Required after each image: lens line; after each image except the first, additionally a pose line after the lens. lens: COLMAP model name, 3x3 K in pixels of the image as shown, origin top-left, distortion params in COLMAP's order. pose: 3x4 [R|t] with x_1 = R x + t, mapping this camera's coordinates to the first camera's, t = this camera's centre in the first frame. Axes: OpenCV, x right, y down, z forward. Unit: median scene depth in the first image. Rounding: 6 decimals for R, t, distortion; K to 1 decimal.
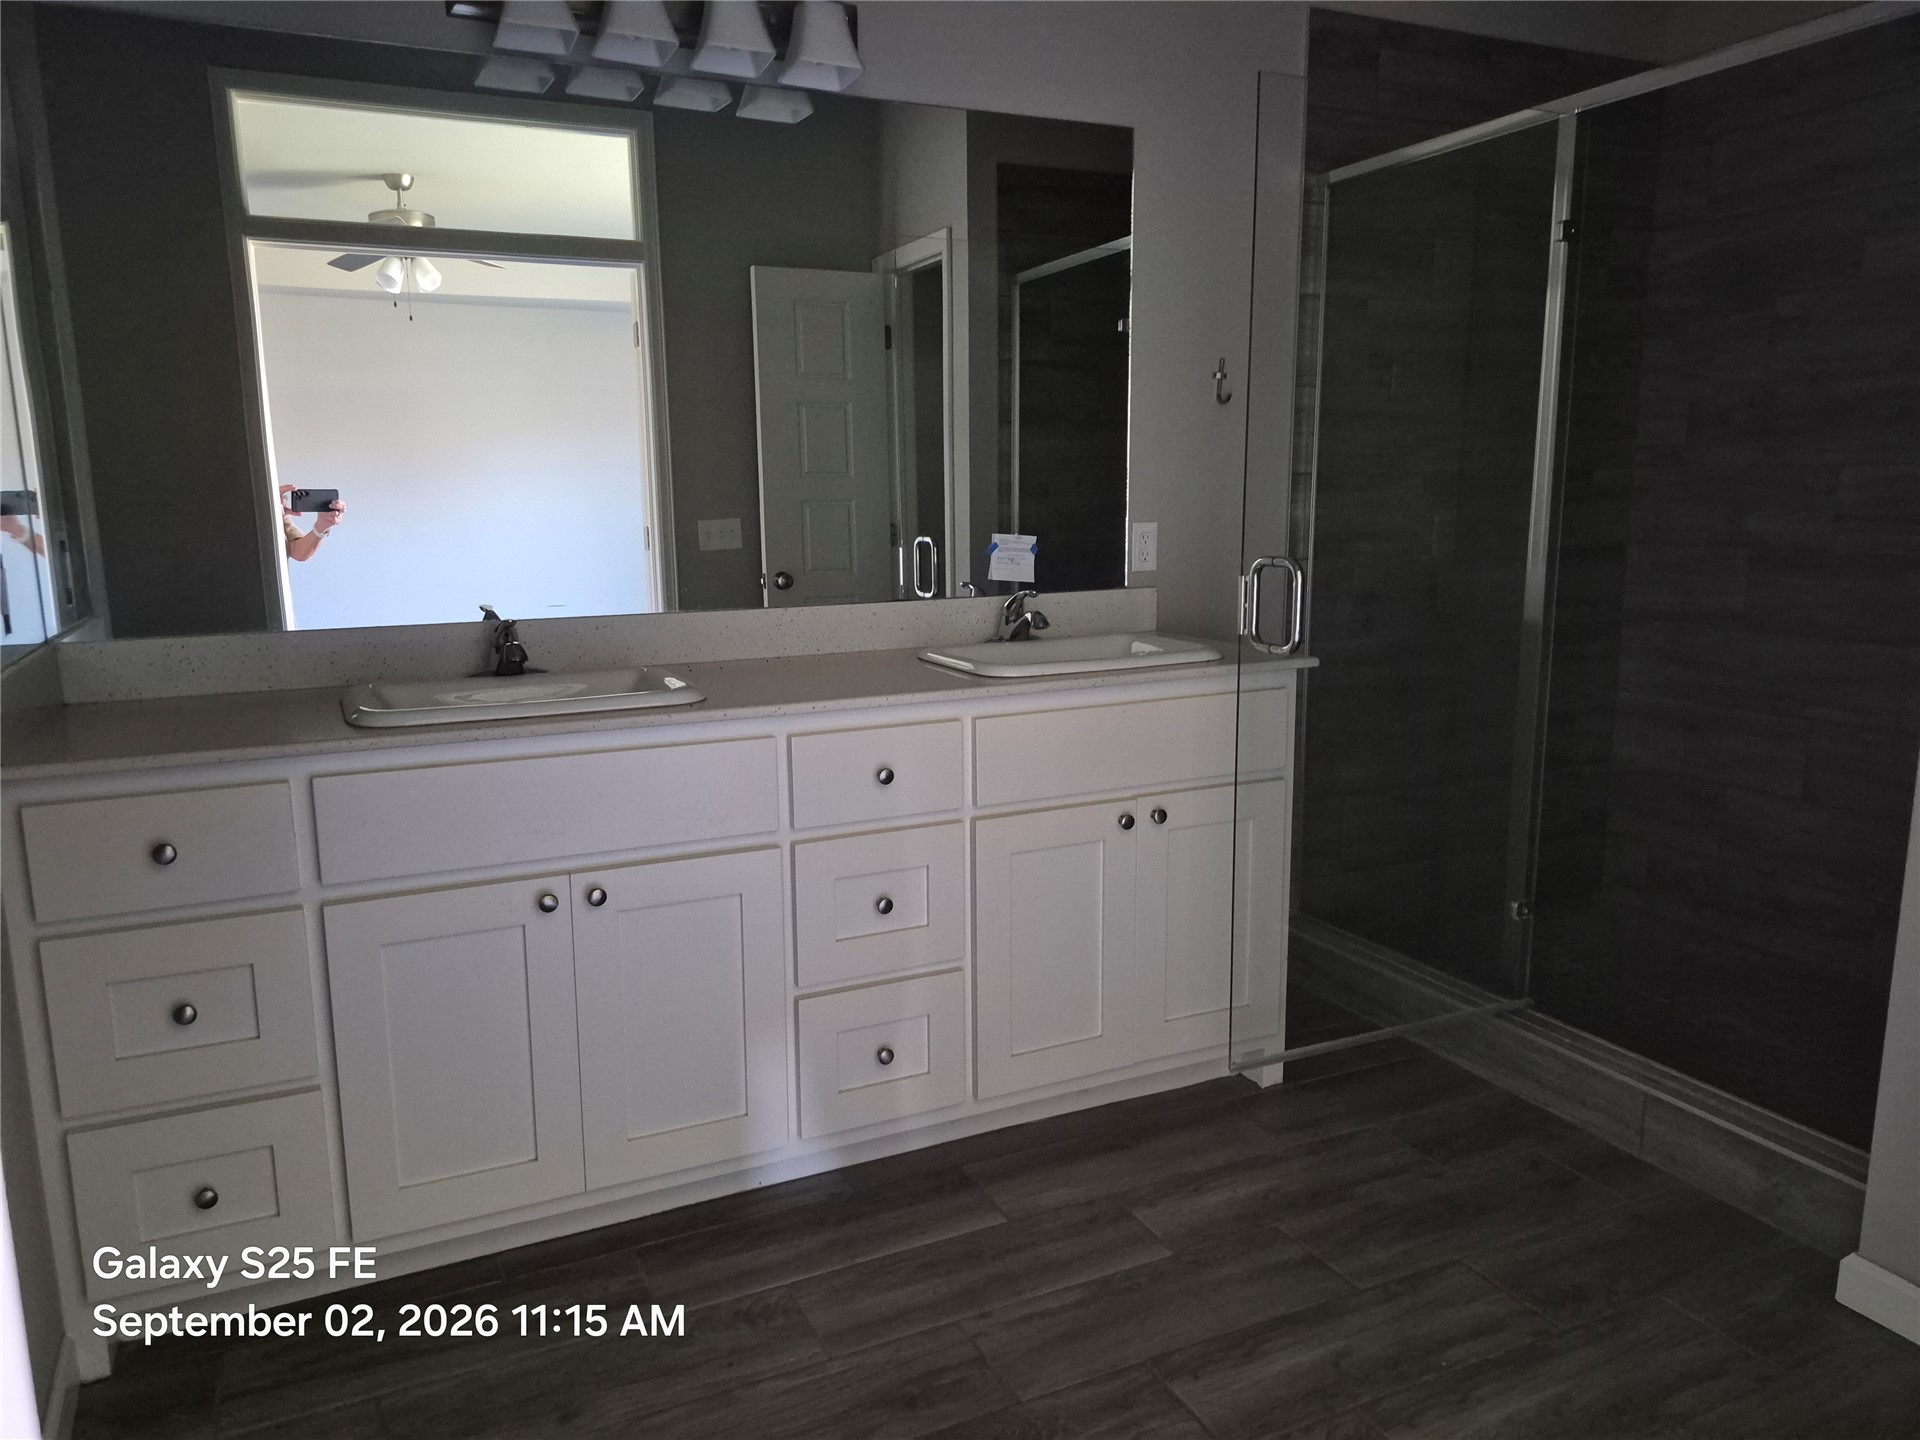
lens RADIAL K [[1296.3, 0, 917.5], [0, 1296.3, 719.3], [0, 0, 1]] dist [0.054685, -0.077883]
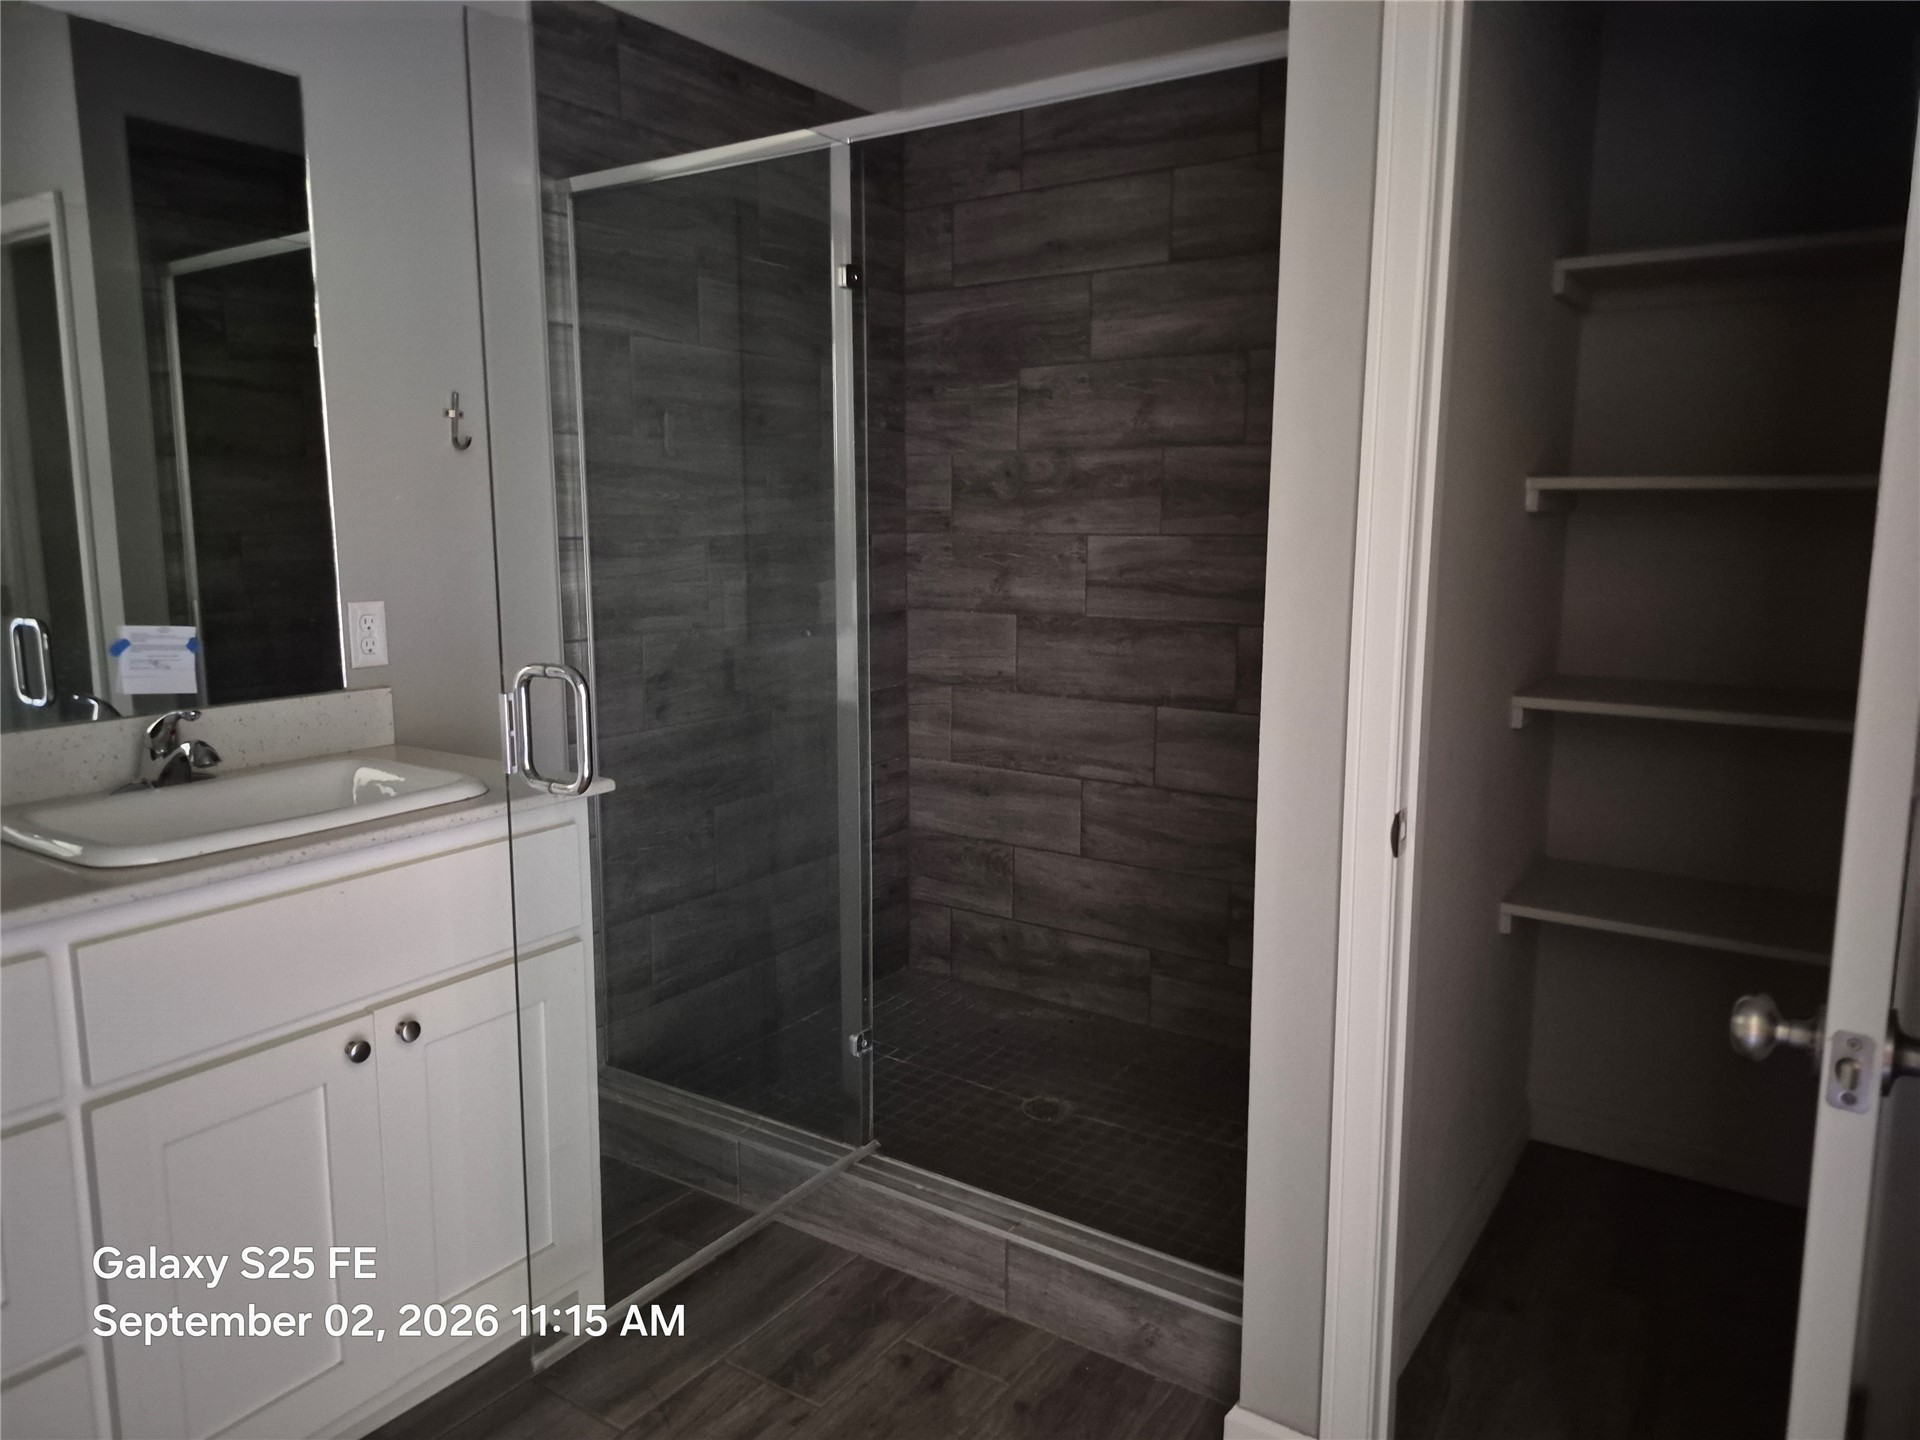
lens RADIAL K [[1313.1, 0, 960.2], [0, 1313.1, 704.1], [0, 0, 1]] dist [0.068979, -0.080941]
pose [[0.841566, -0.064096, 0.536338, 0.051278], [0.085951, 0.996174, -0.015816, -0.053353], [-0.533272, 0.059409, 0.843855, 0.182310]]
